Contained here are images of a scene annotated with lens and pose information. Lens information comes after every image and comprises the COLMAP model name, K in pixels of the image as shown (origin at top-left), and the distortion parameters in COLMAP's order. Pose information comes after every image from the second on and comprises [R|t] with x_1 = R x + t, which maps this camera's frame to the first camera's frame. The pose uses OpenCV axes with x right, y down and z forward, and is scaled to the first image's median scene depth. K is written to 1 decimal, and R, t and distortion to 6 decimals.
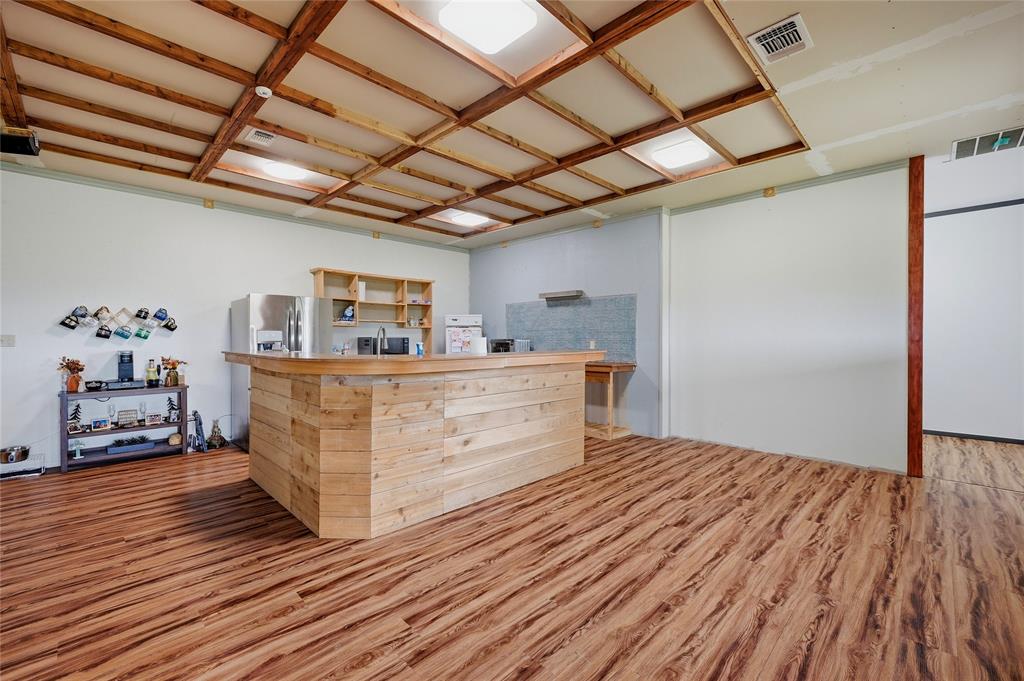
lens RADIAL K [[417.2, 0, 508.9], [0, 417.2, 339.5], [0, 0, 1]] dist [-0.000740, 0.000086]
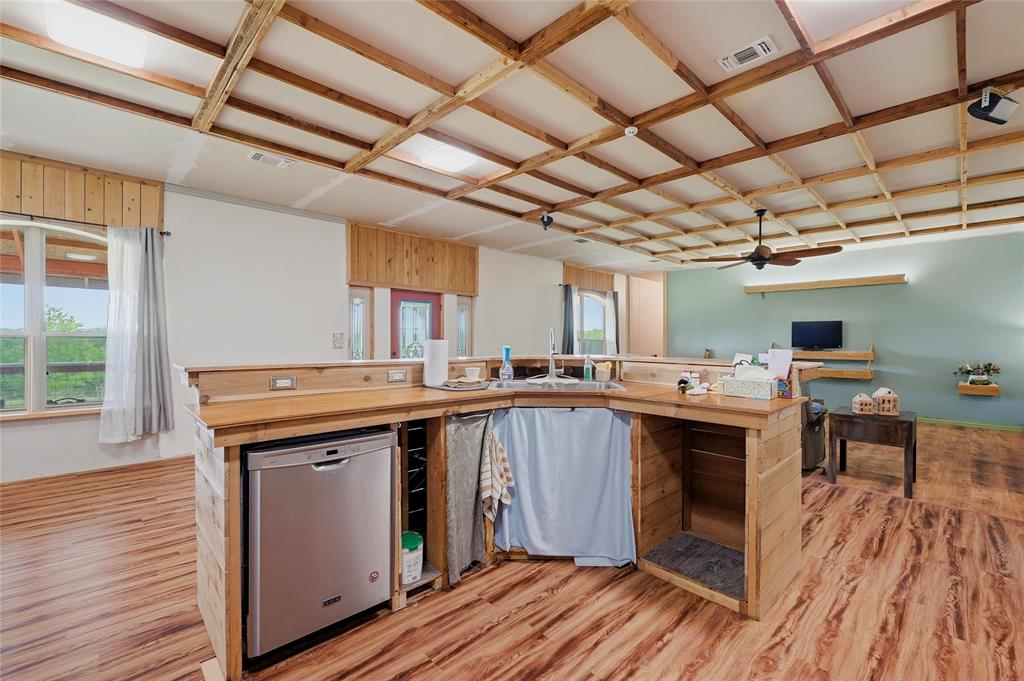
lens RADIAL K [[426.5, 0, 509.3], [0, 426.5, 342.6], [0, 0, 1]] dist [0.000440, -0.000933]
pose [[-0.999495, -0.005217, 0.031331, -0.311167], [-0.004810, 0.999903, 0.013052, -0.020256], [-0.031396, 0.012894, -0.999424, 2.323138]]
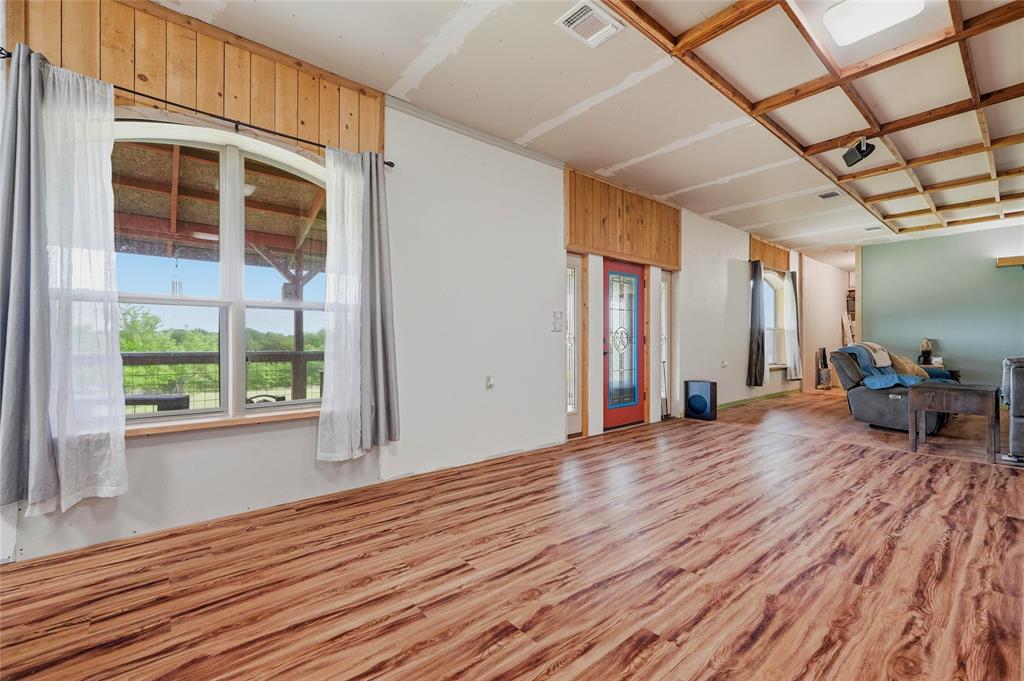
lens RADIAL K [[417.2, 0, 508.9], [0, 417.2, 339.5], [0, 0, 1]] dist [-0.000740, 0.000086]
pose [[-0.994937, -0.000184, 0.100496, 0.648167], [-0.000071, 0.999999, 0.001125, 0.069851], [-0.100497, 0.001112, -0.994937, 1.808190]]
